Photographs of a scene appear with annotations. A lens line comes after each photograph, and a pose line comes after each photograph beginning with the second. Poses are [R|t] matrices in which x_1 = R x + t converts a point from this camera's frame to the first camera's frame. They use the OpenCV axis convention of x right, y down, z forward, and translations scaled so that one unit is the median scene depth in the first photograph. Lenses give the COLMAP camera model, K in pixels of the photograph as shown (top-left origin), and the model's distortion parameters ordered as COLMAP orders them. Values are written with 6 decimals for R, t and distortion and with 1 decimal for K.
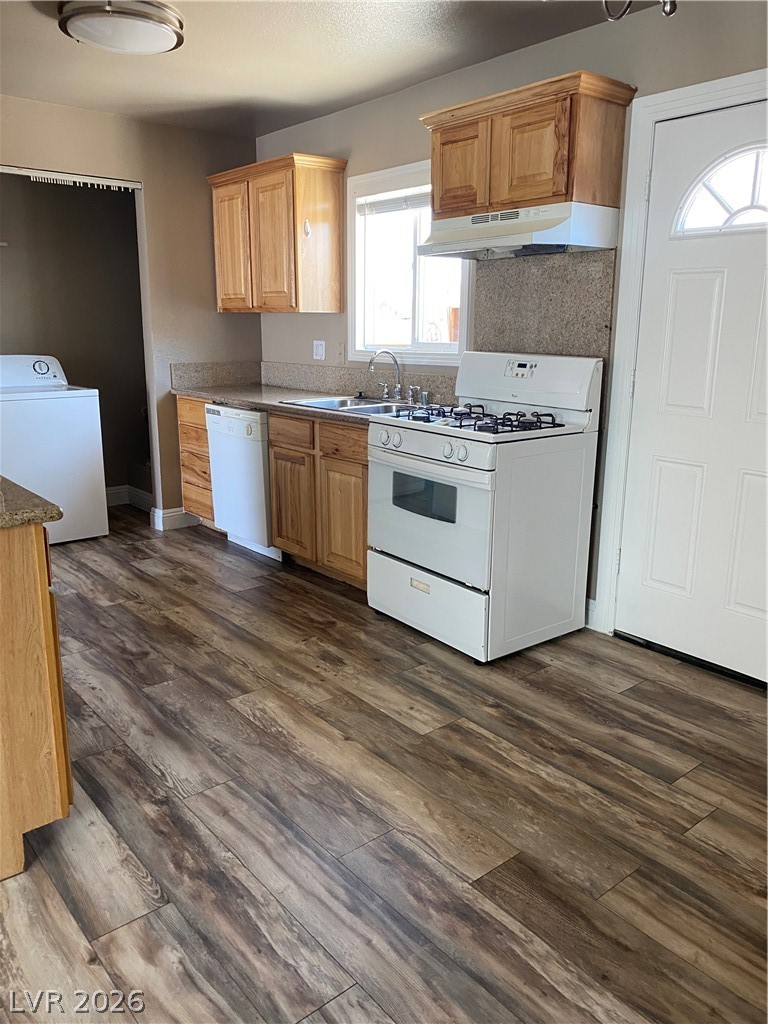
lens RADIAL K [[777.0, 0, 385.2], [0, 777.0, 504.2], [0, 0, 1]] dist [0.002137, -0.004465]
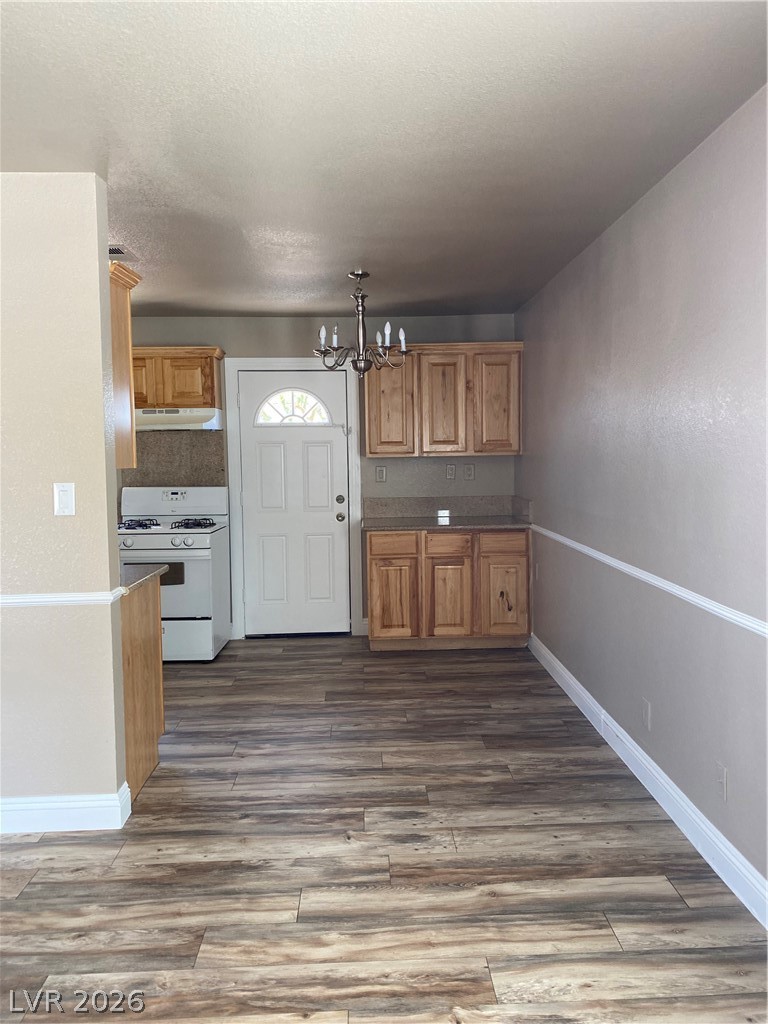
lens RADIAL K [[782.5, 0, 384.0], [0, 782.5, 512.0], [0, 0, 1]] dist [-0.000768, -0.002963]
pose [[0.612949, -0.076638, 0.786397, -0.967488], [0.200440, 0.977809, -0.060939, 0.062707], [-0.764275, 0.194978, 0.614709, -0.432793]]
